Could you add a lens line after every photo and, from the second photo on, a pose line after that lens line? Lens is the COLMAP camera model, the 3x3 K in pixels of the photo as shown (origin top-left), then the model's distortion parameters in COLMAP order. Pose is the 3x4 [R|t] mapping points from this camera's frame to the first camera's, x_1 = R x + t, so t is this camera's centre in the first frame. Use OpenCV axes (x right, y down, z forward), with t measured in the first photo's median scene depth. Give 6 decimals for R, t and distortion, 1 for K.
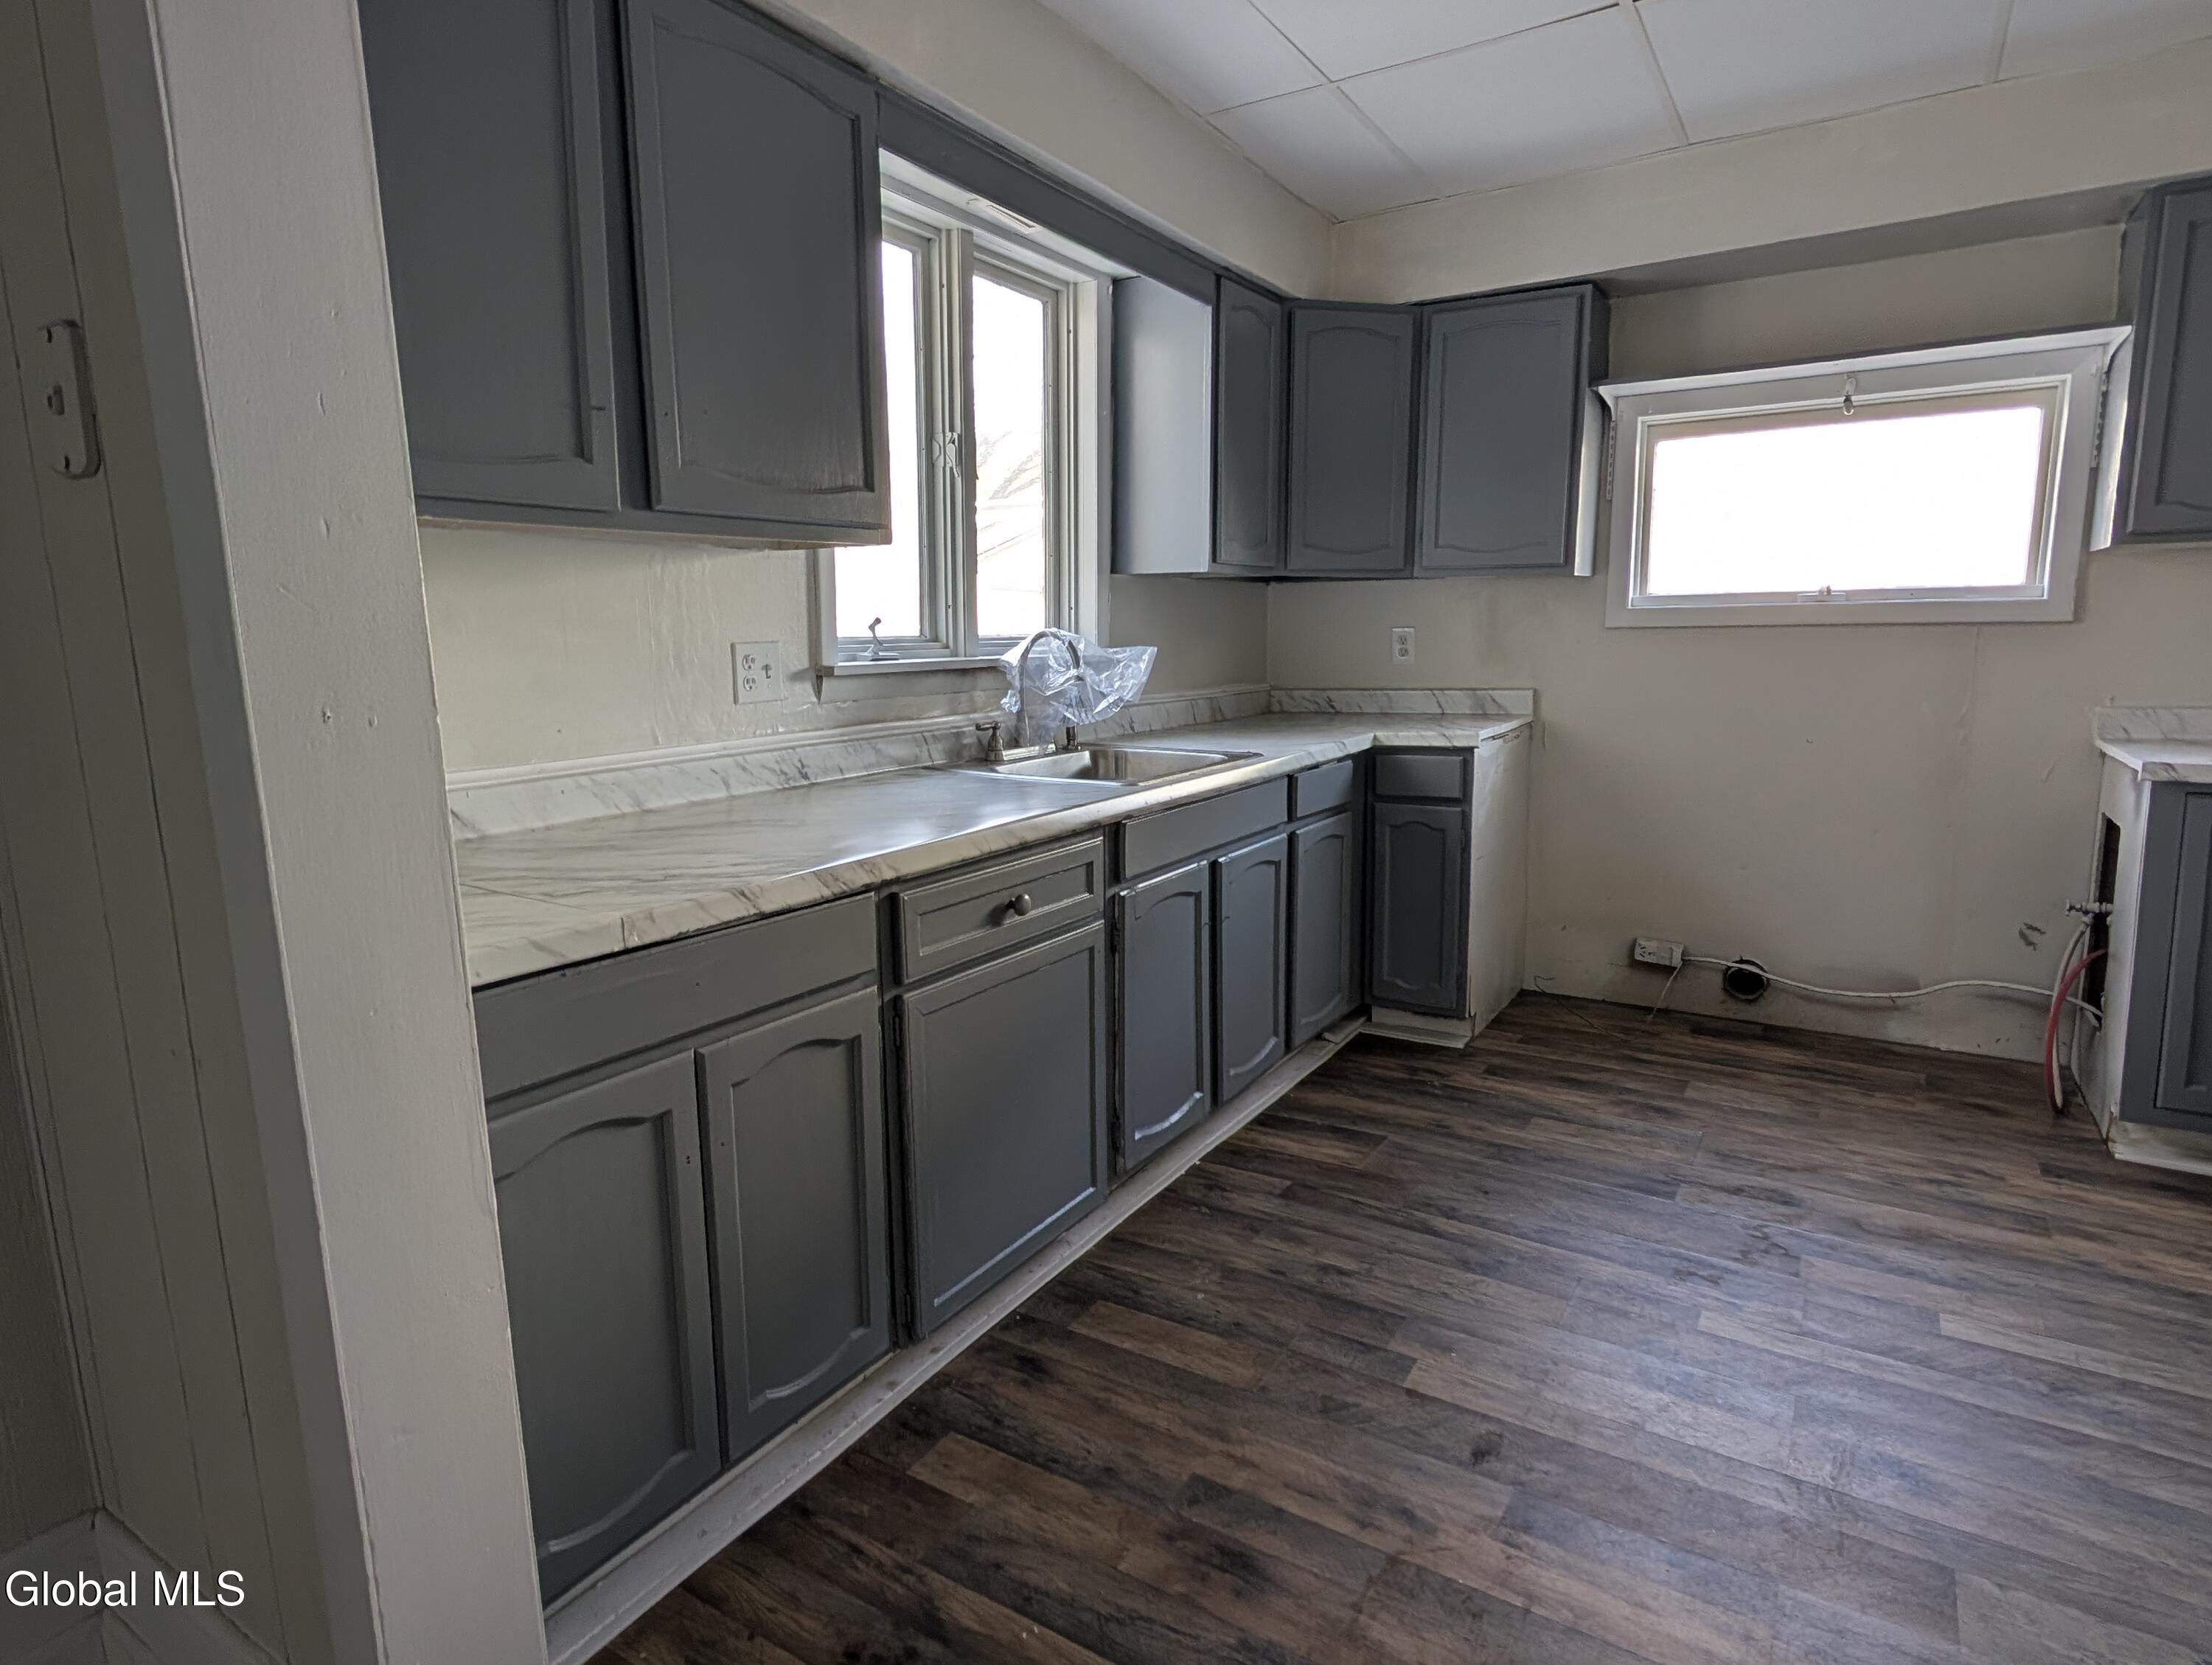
lens RADIAL K [[1186.4, 0, 1121.4], [0, 1186.4, 831.6], [0, 0, 1]] dist [-0.000851, 0.000660]
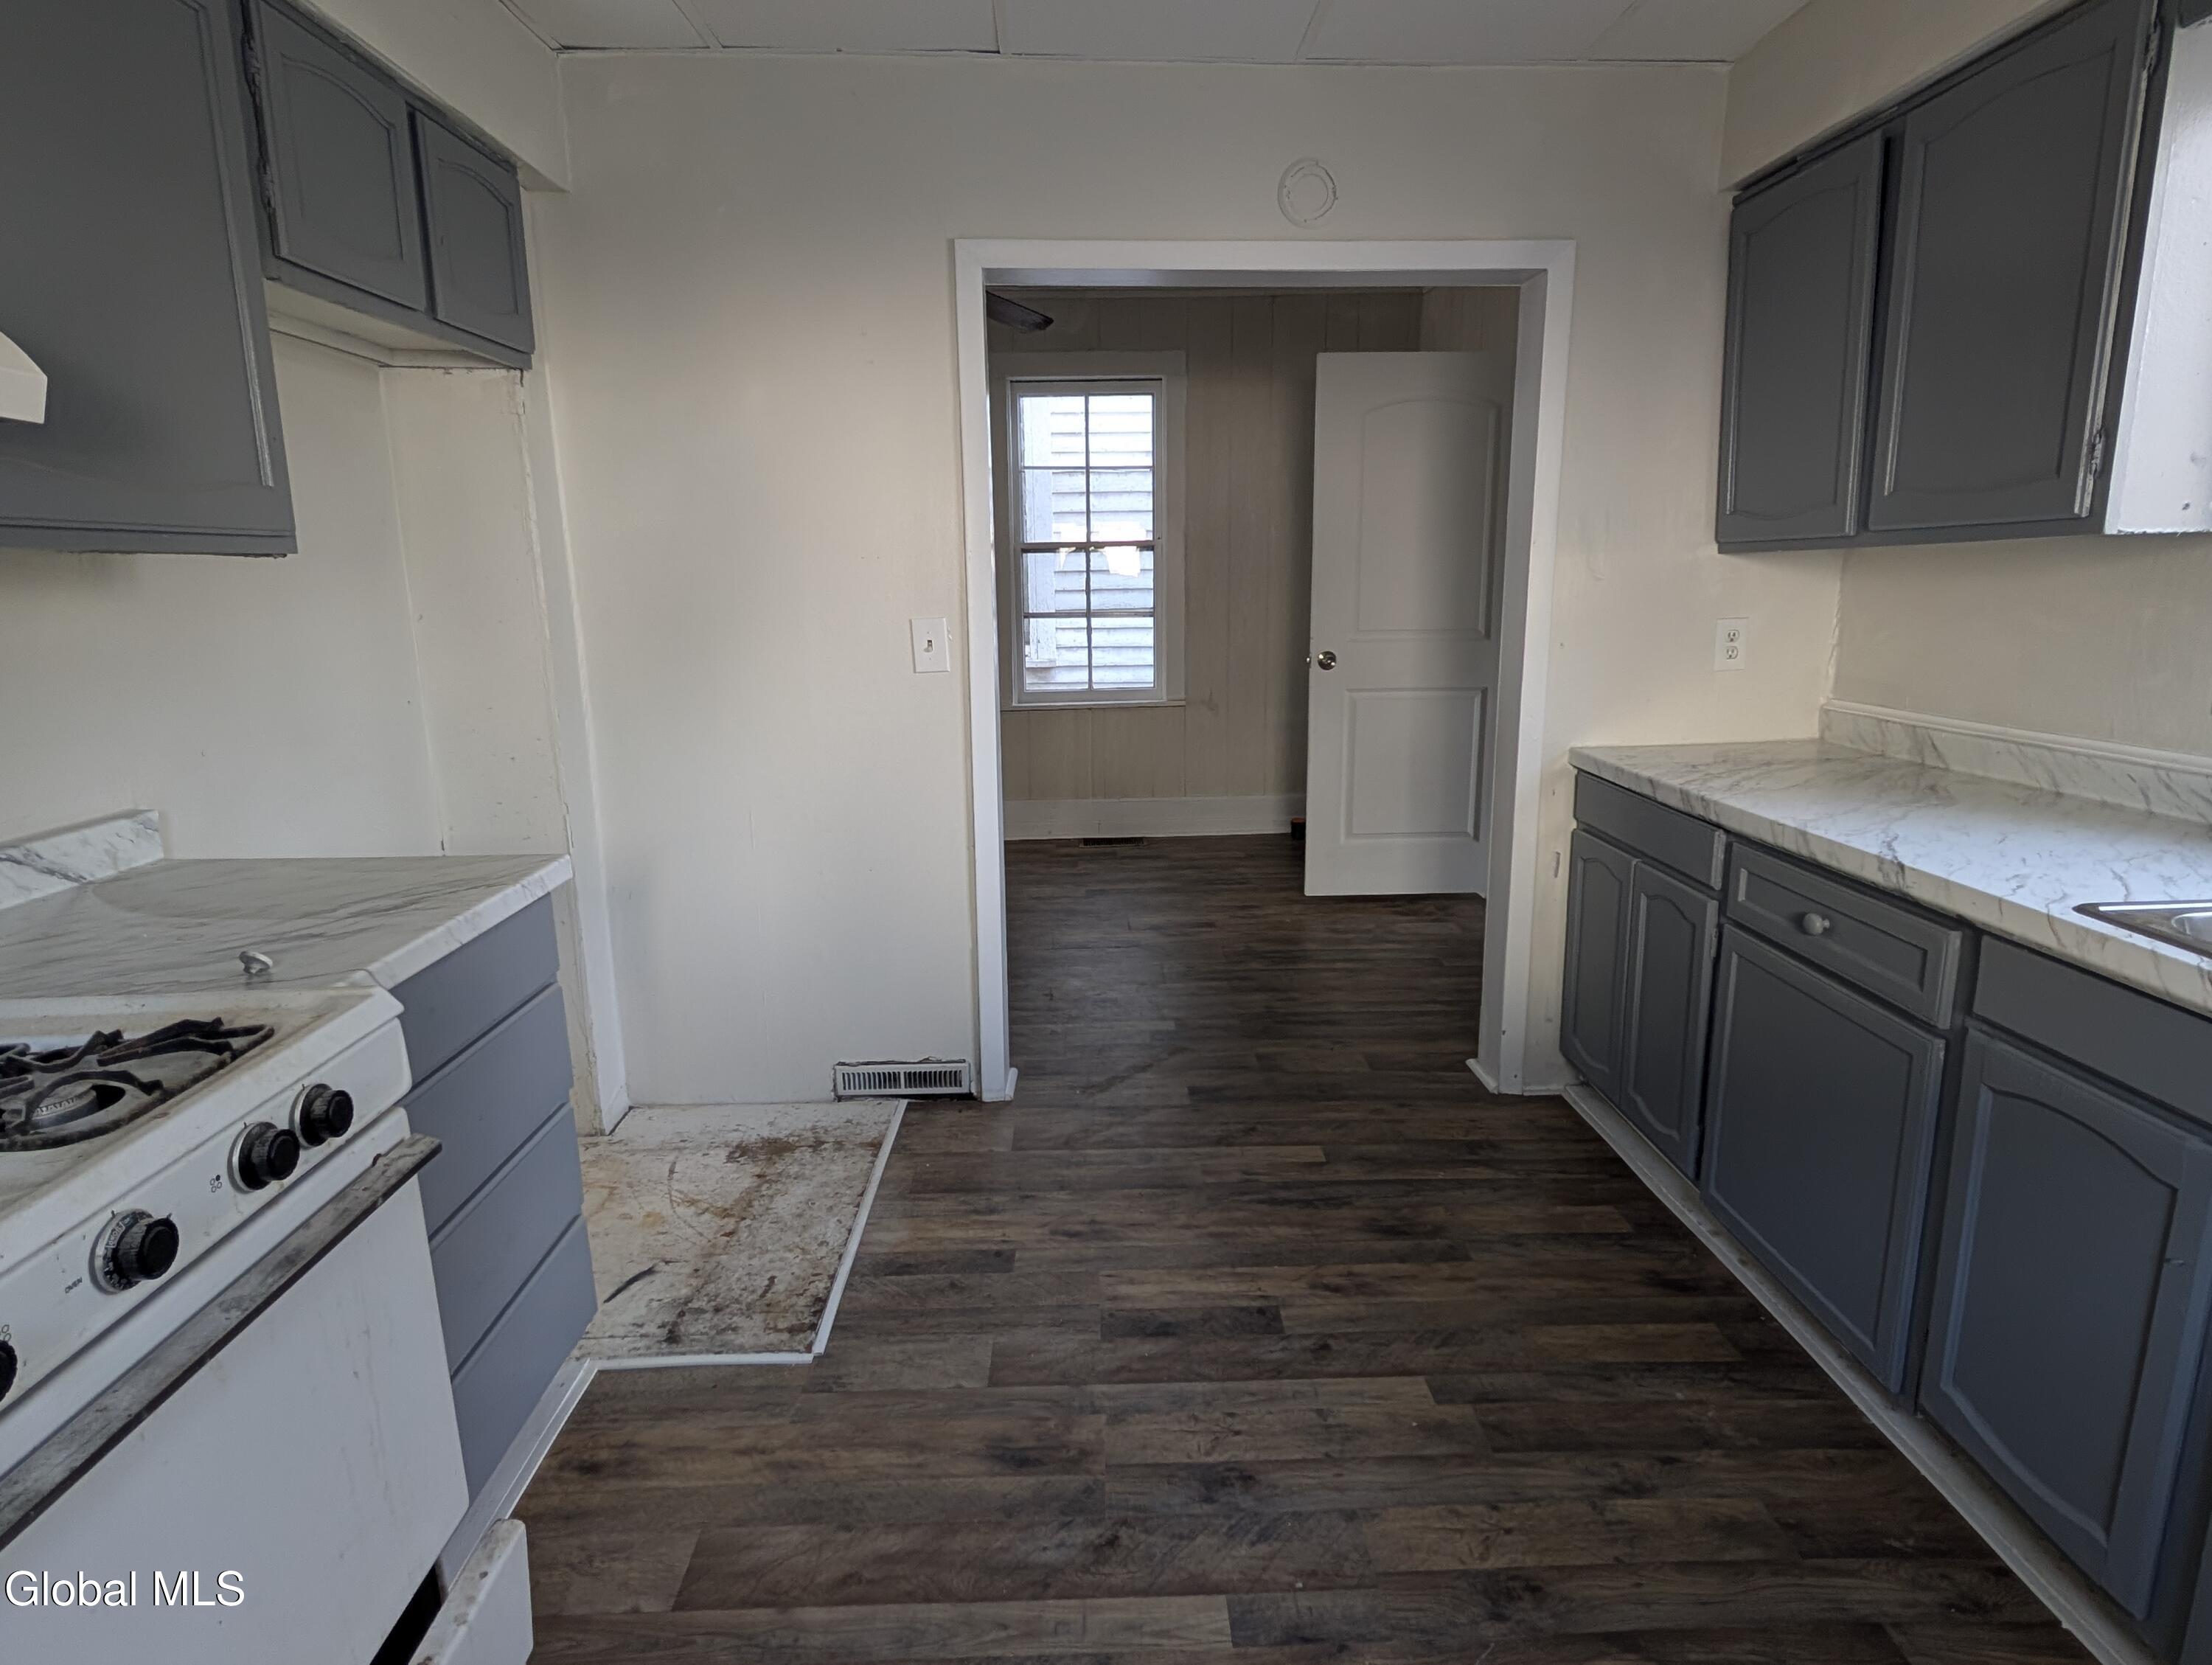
lens RADIAL K [[1186.4, 0, 1121.4], [0, 1186.4, 831.6], [0, 0, 1]] dist [-0.000851, 0.000660]
pose [[-0.829392, 0.142106, -0.540292, 0.651230], [-0.069247, 0.933500, 0.351827, -0.225098], [0.554359, 0.329216, -0.764397, 1.020311]]
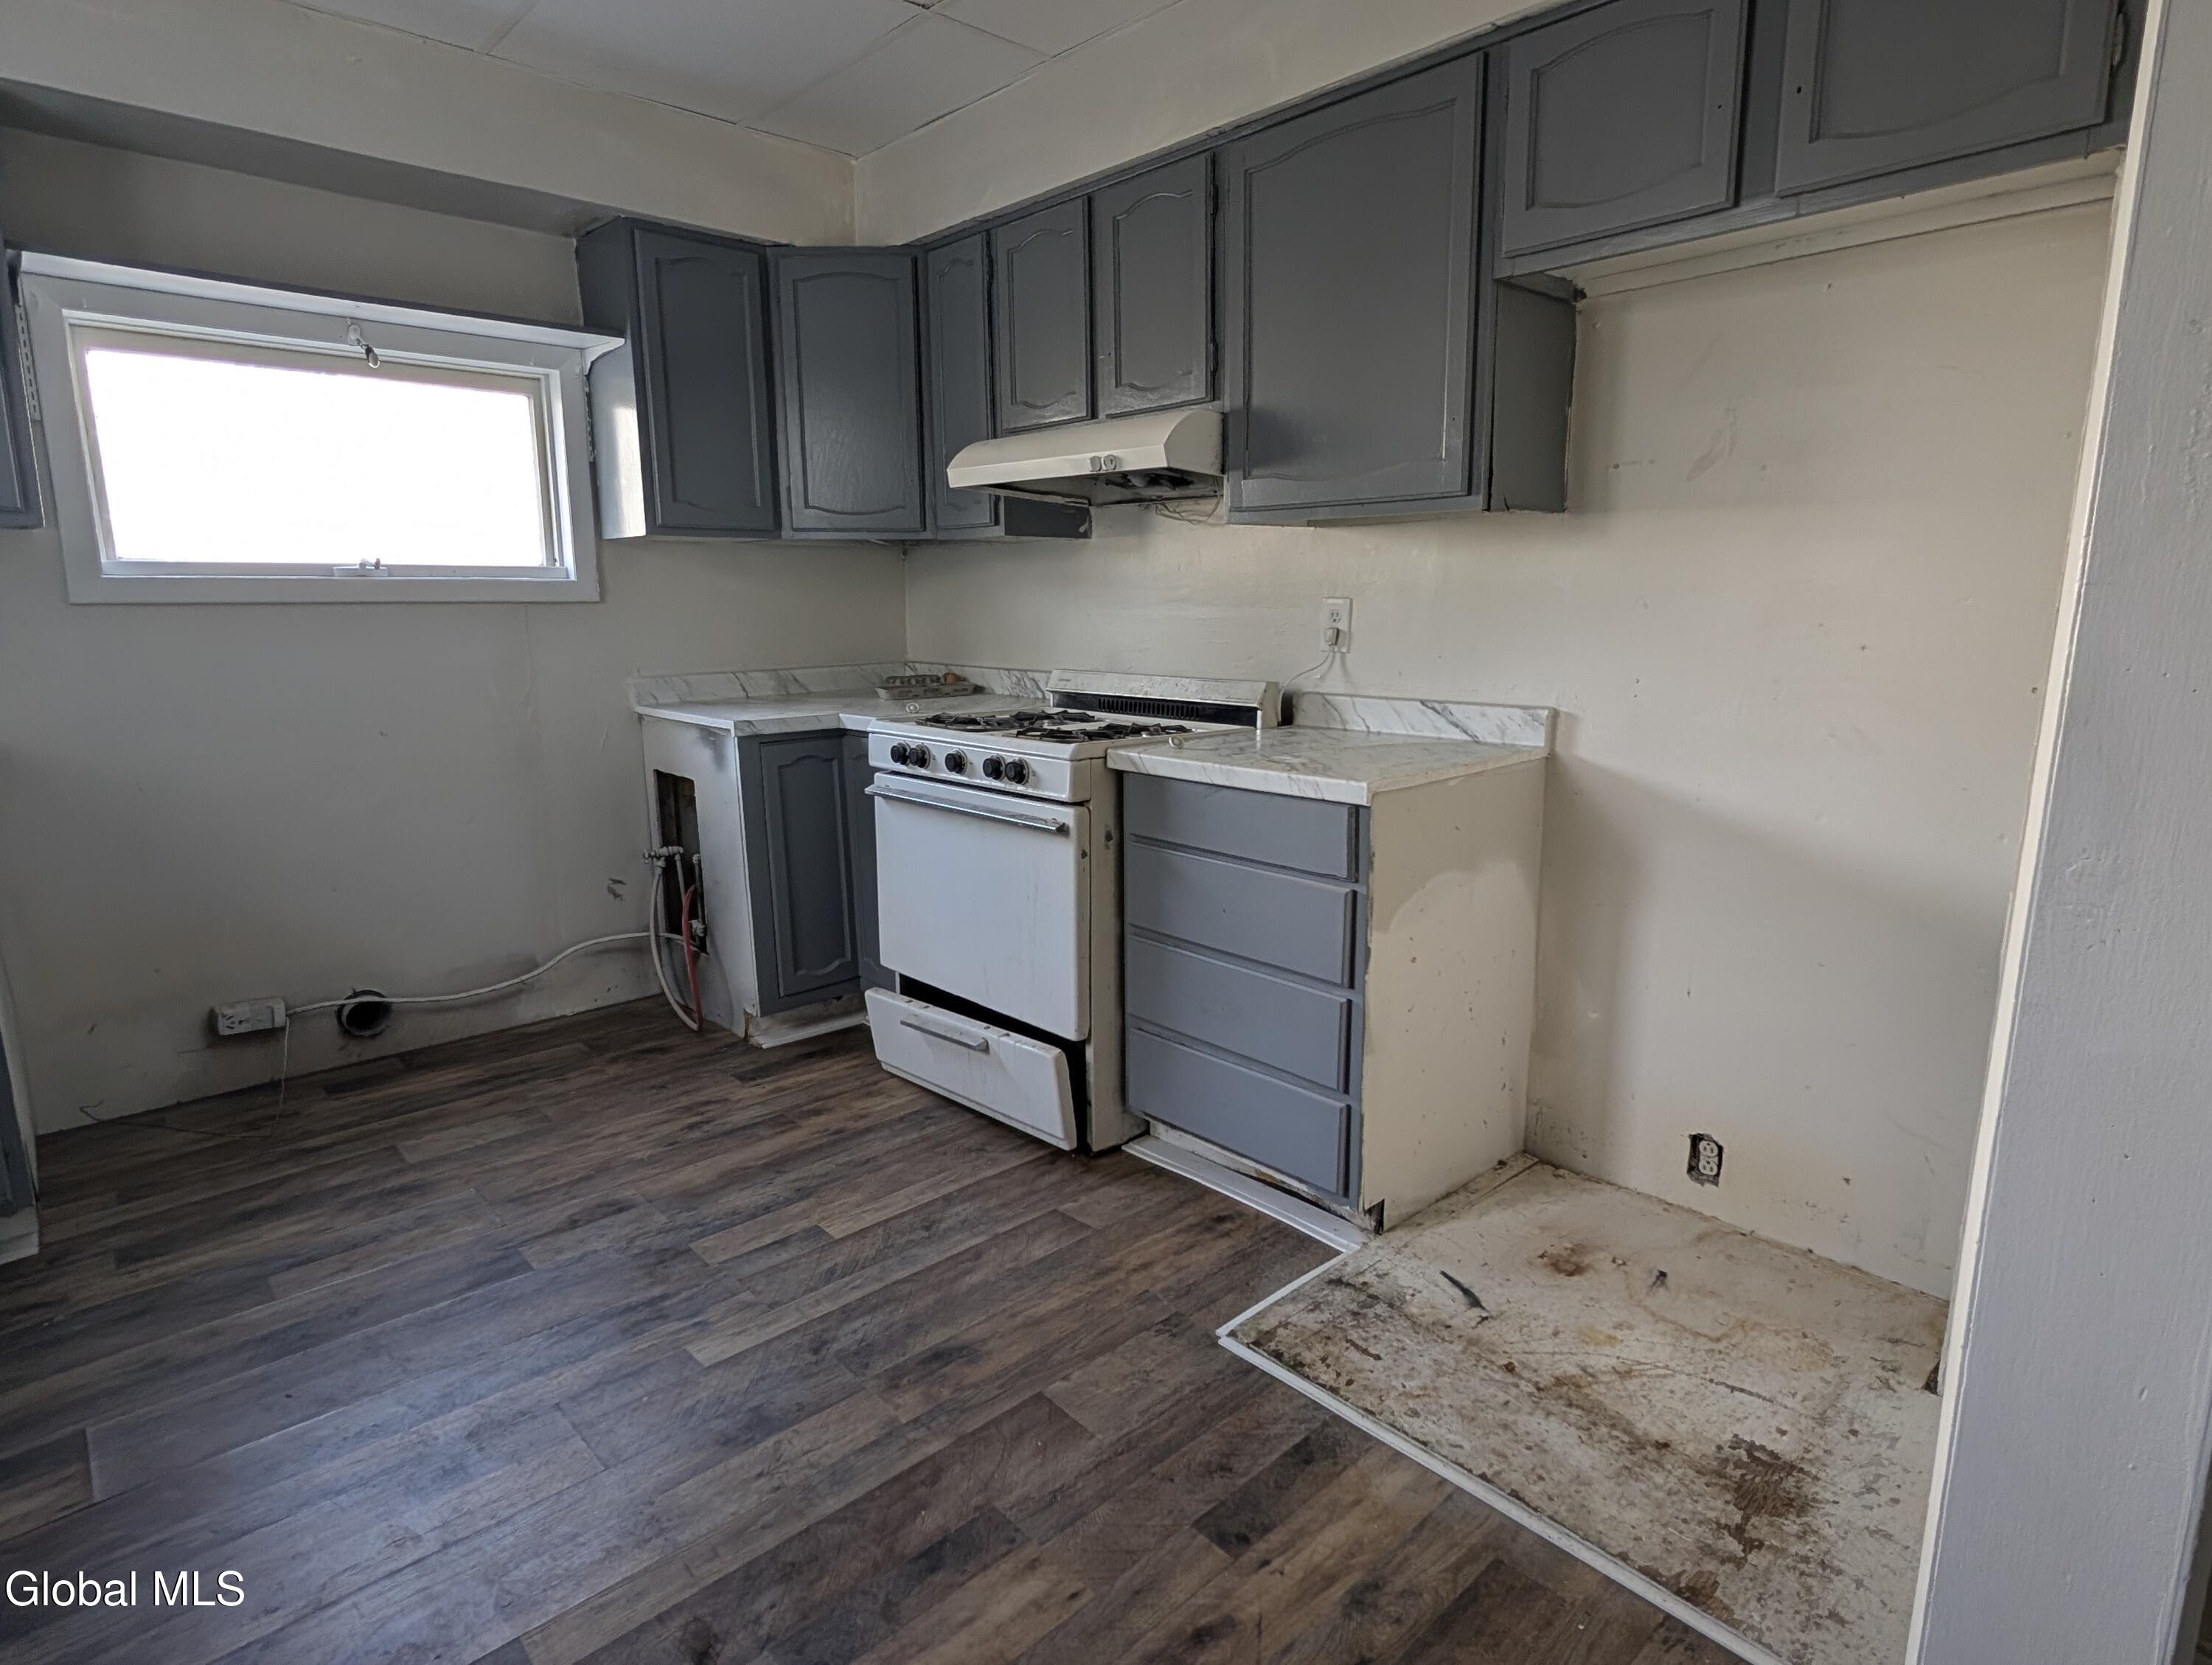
lens RADIAL K [[1186.4, 0, 1121.4], [0, 1186.4, 831.6], [0, 0, 1]] dist [-0.000851, 0.000660]
pose [[0.250787, -0.174305, 0.952220, -0.178350], [0.157588, 0.977885, 0.137499, -0.048340], [-0.955129, 0.115576, 0.272709, 0.286271]]
